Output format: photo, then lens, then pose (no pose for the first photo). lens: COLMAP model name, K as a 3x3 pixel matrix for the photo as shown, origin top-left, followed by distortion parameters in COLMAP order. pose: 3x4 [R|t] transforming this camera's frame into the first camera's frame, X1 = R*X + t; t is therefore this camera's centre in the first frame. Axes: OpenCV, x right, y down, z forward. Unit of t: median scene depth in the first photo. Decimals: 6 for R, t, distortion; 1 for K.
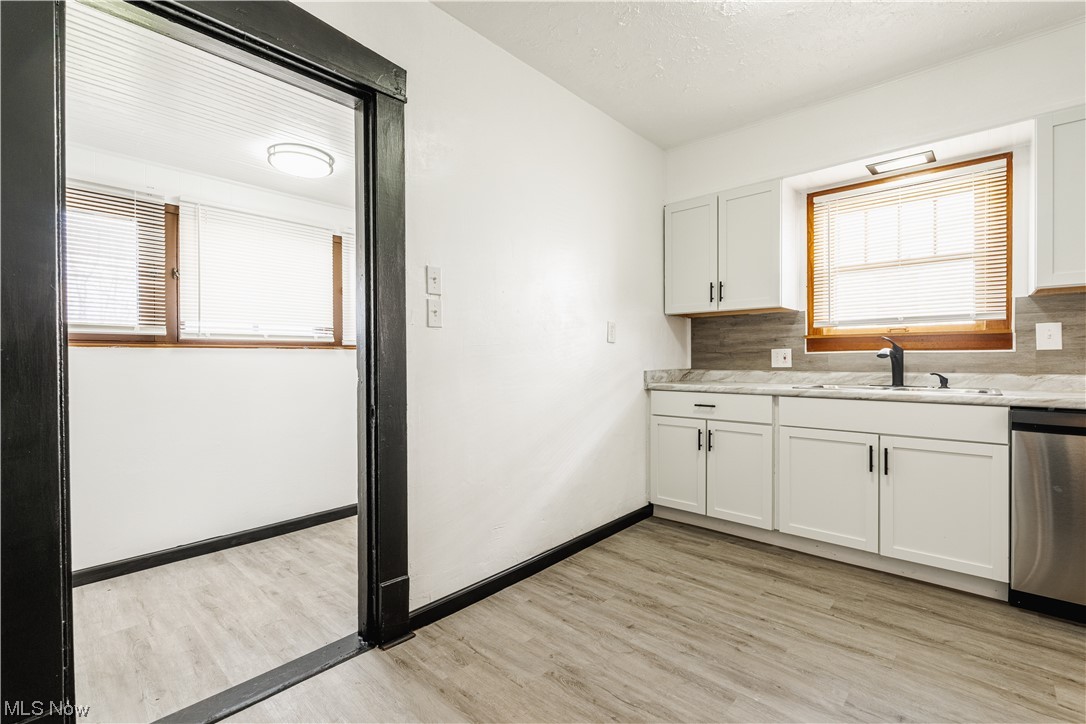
lens RADIAL K [[479.4, 0, 540.0], [0, 479.4, 363.4], [0, 0, 1]] dist [-0.005582, 0.002923]
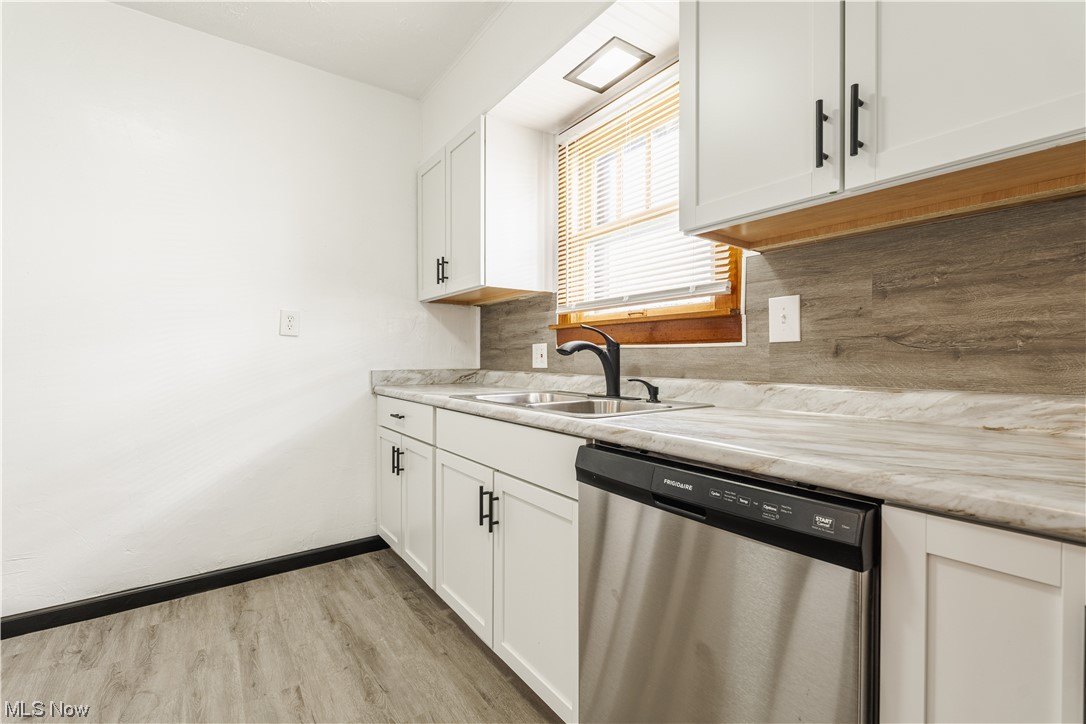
lens RADIAL K [[479.4, 0, 534.8], [0, 479.4, 358.6], [0, 0, 1]] dist [-0.005582, 0.002923]
pose [[0.976760, 0.002572, -0.214320, 0.862128], [-0.003666, 0.999982, -0.004703, -0.003582], [0.214304, 0.005379, 0.976752, 0.340916]]
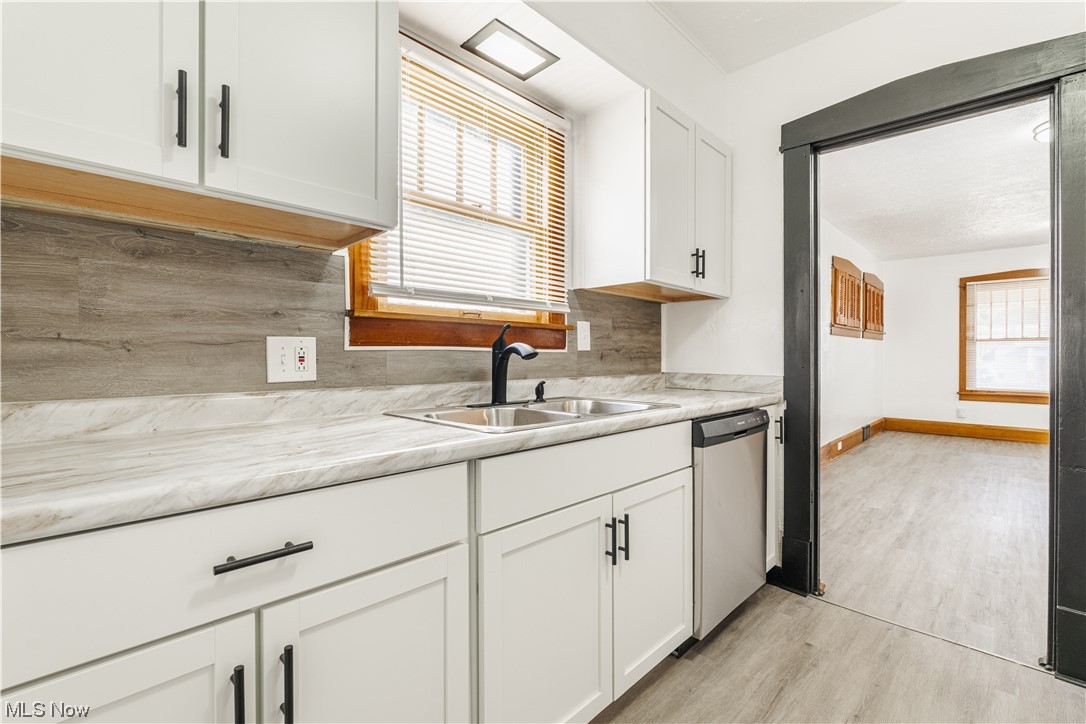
lens RADIAL K [[479.4, 0, 548.6], [0, 479.4, 359.9], [0, 0, 1]] dist [-0.005582, 0.002923]
pose [[0.033280, 0.001177, 0.999445, 0.130475], [0.010914, 0.999939, -0.001541, -0.009477], [-0.999386, 0.010959, 0.033265, 1.003429]]
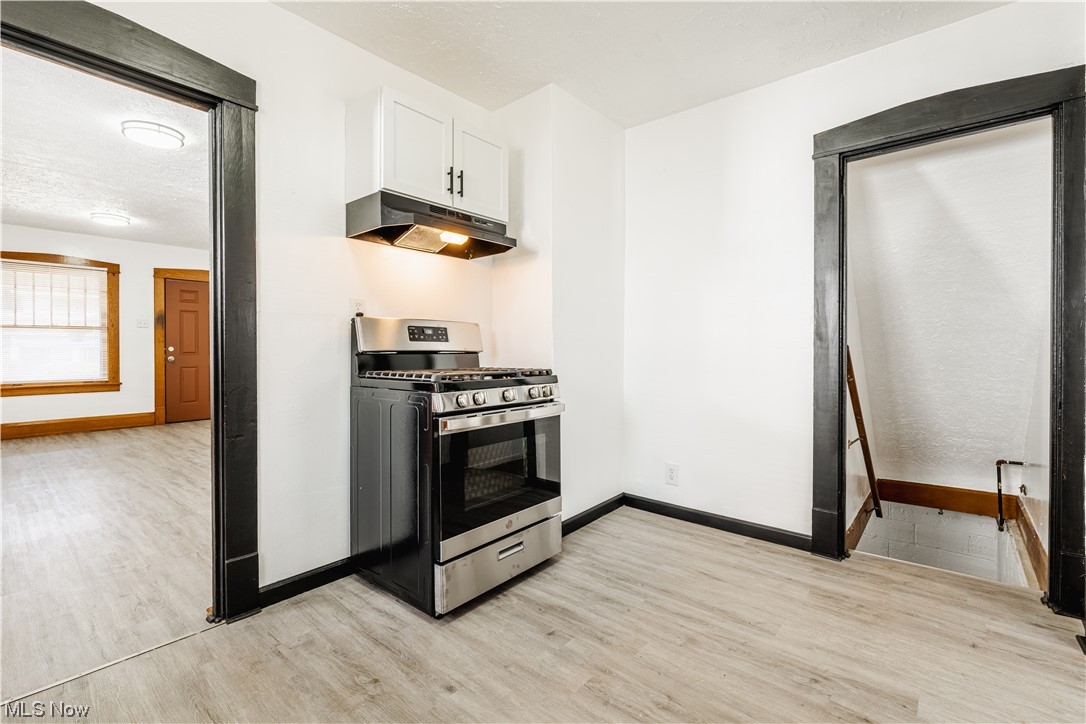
lens RADIAL K [[479.4, 0, 547.2], [0, 479.4, 350.7], [0, 0, 1]] dist [-0.005582, 0.002923]
pose [[-0.999460, 0.001014, -0.032839, 0.321189], [0.000598, 0.999920, 0.012667, -0.005171], [0.032849, 0.012640, -0.999380, 1.089465]]
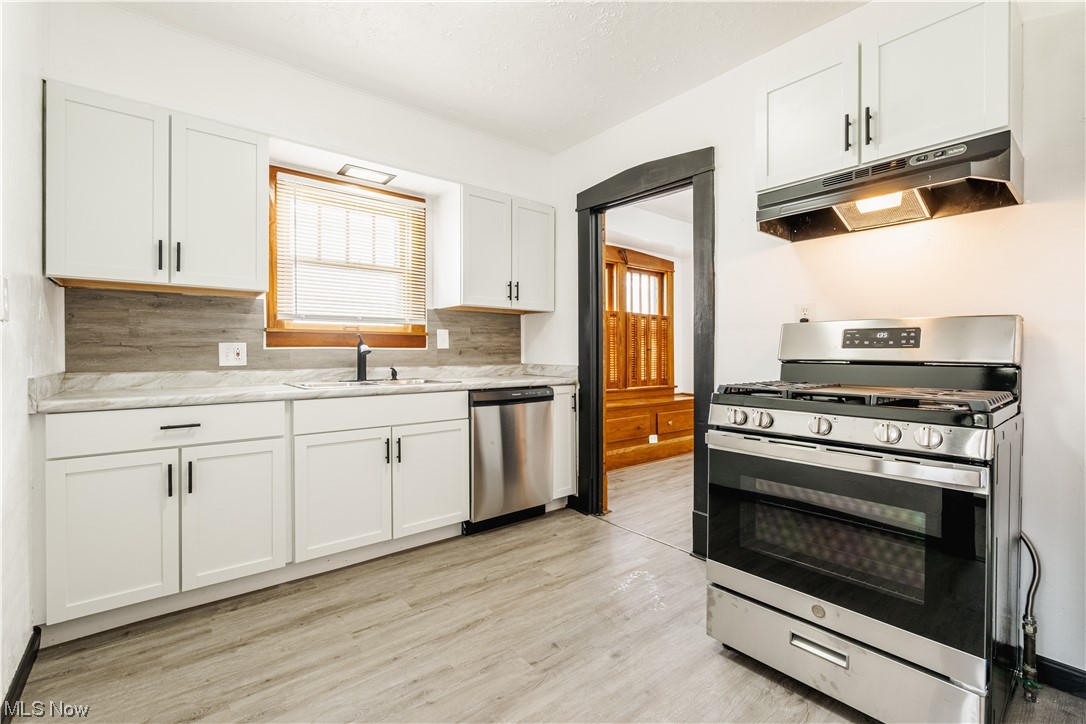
lens RADIAL K [[479.4, 0, 546.4], [0, 479.4, 354.1], [0, 0, 1]] dist [-0.005582, 0.002923]
pose [[0.143493, 0.000772, 0.989651, -0.277750], [0.009480, 0.999953, -0.002155, -0.005941], [-0.989606, 0.009691, 0.143479, 0.480470]]
